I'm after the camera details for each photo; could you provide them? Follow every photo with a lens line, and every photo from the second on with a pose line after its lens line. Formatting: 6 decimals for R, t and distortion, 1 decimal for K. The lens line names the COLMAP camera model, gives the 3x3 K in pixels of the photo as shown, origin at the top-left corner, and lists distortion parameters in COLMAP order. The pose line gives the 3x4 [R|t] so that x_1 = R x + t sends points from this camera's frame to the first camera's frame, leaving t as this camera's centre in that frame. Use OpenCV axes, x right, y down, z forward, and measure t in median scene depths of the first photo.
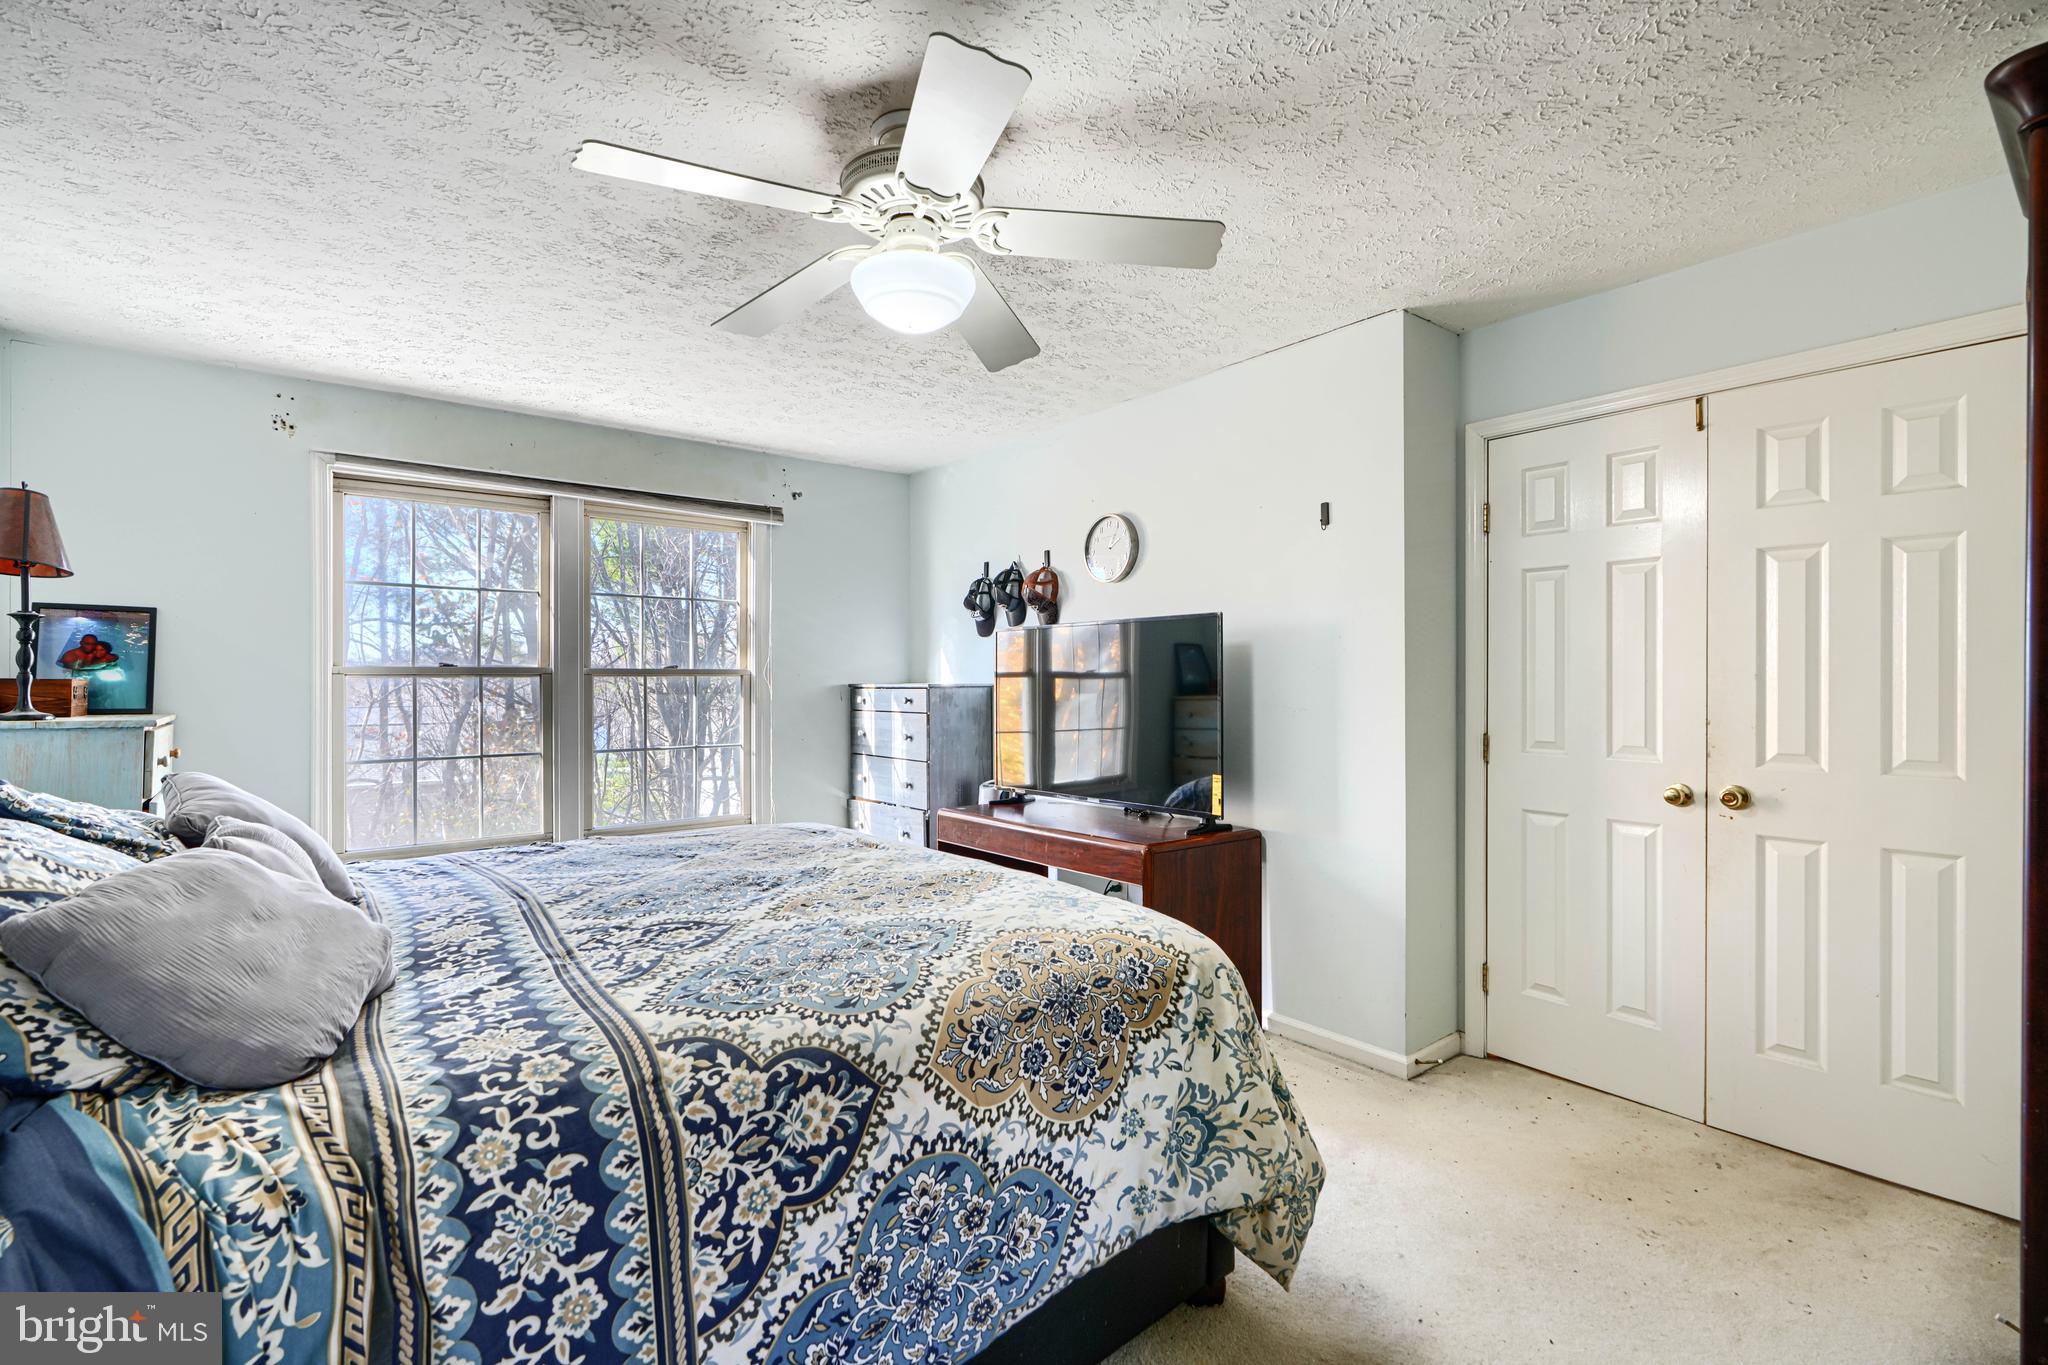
lens RADIAL K [[920.2, 0, 1028.2], [0, 920.2, 682.6], [0, 0, 1]] dist [0.002269, 0.000173]
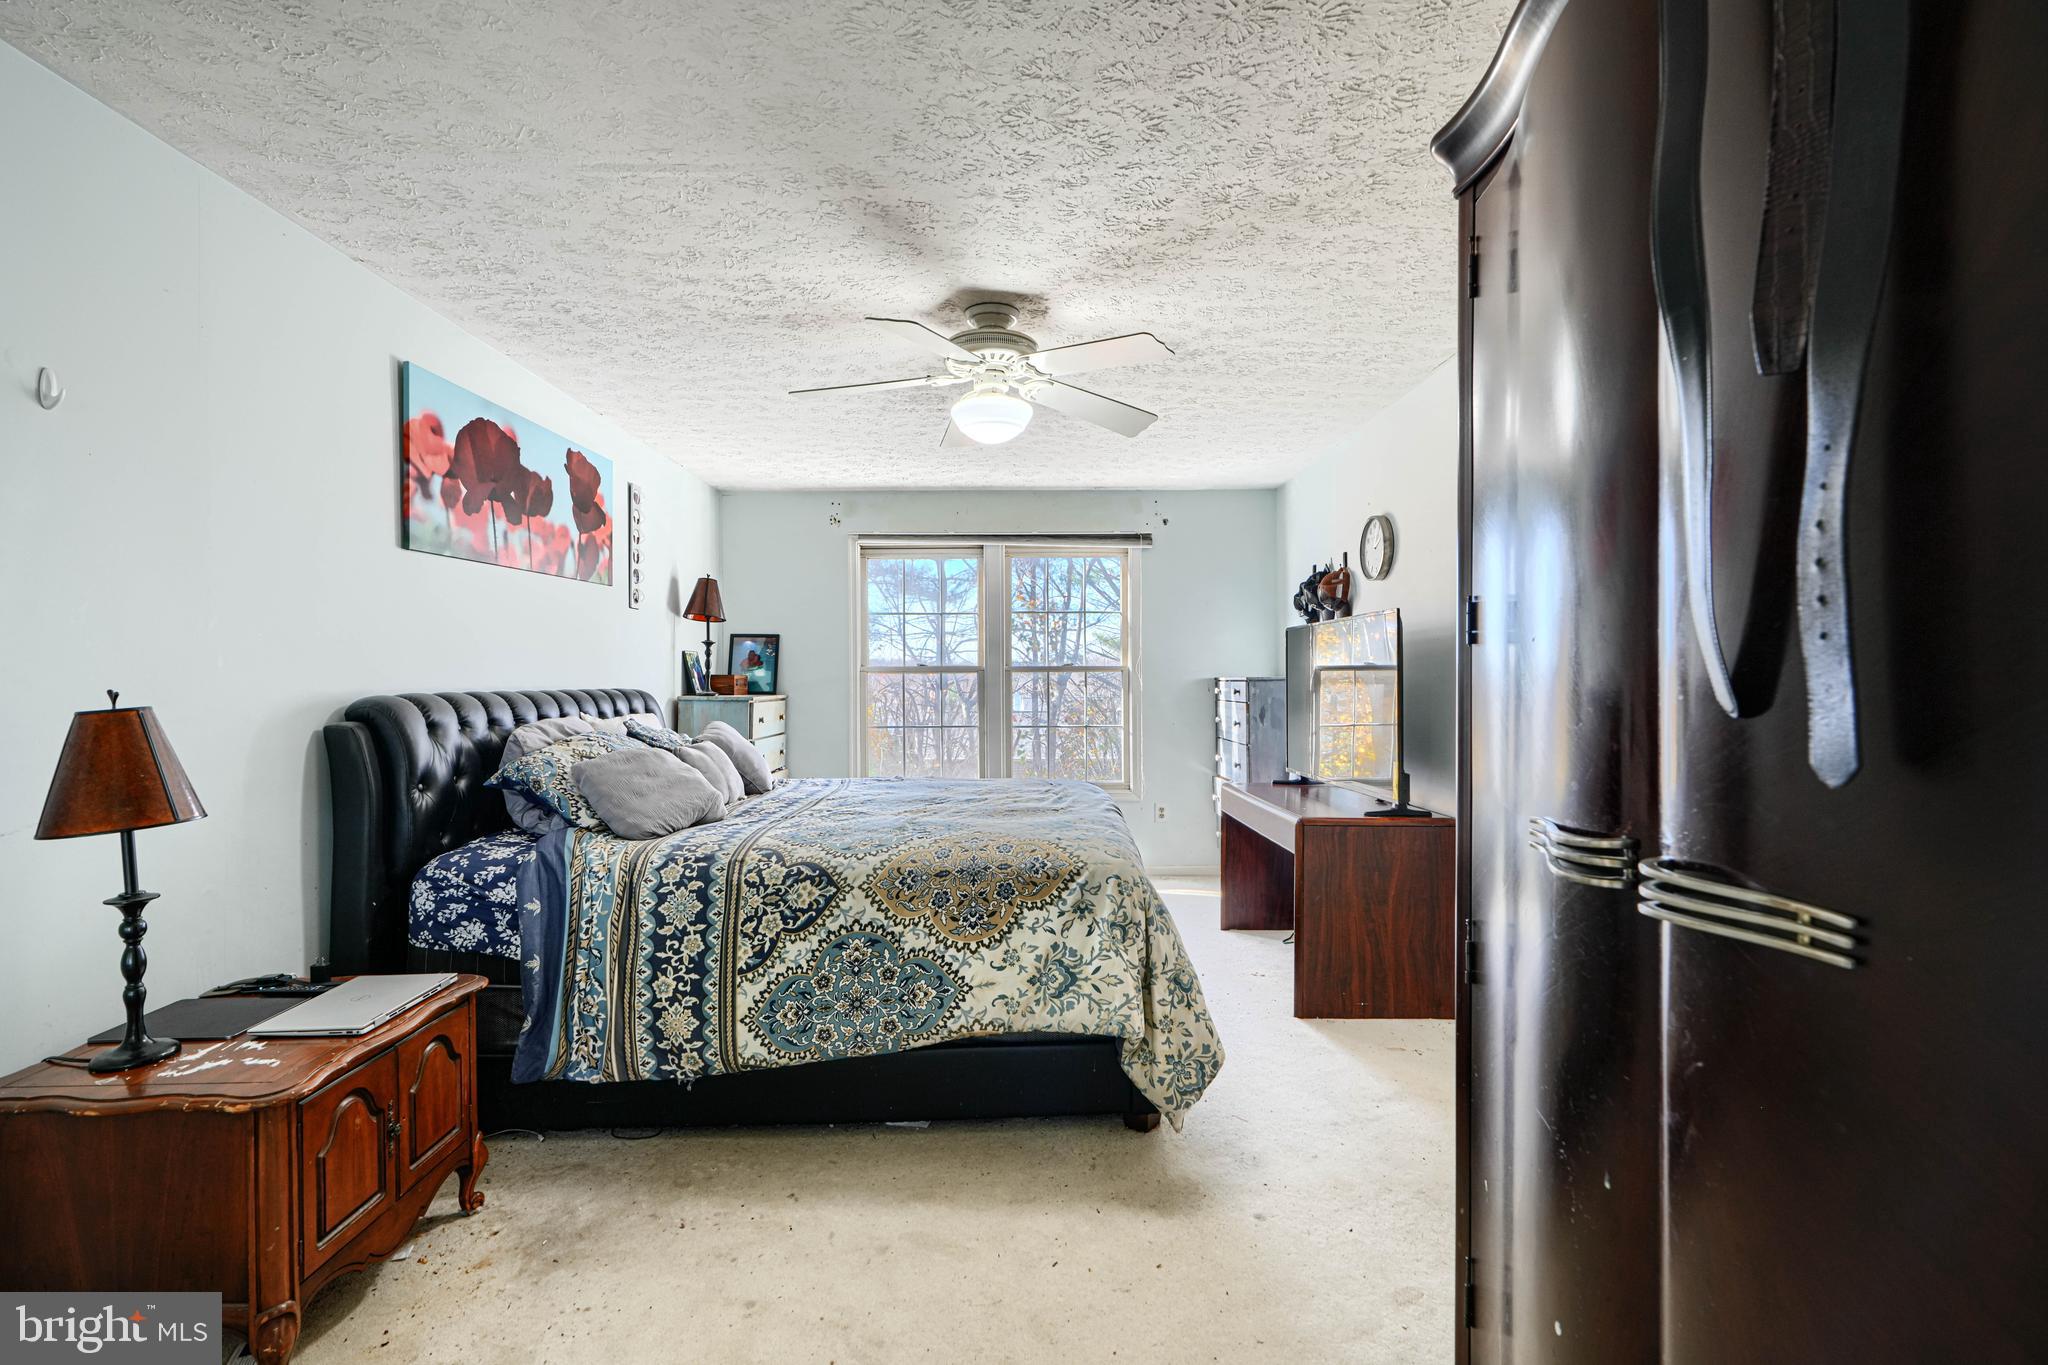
lens RADIAL K [[920.2, 0, 1023.7], [0, 920.2, 684.1], [0, 0, 1]] dist [0.002269, 0.000173]
pose [[0.787401, 0.002701, -0.616435, 1.255456], [0.001421, 0.999980, 0.006196, 0.008259], [0.616439, -0.005755, 0.787381, -0.241946]]
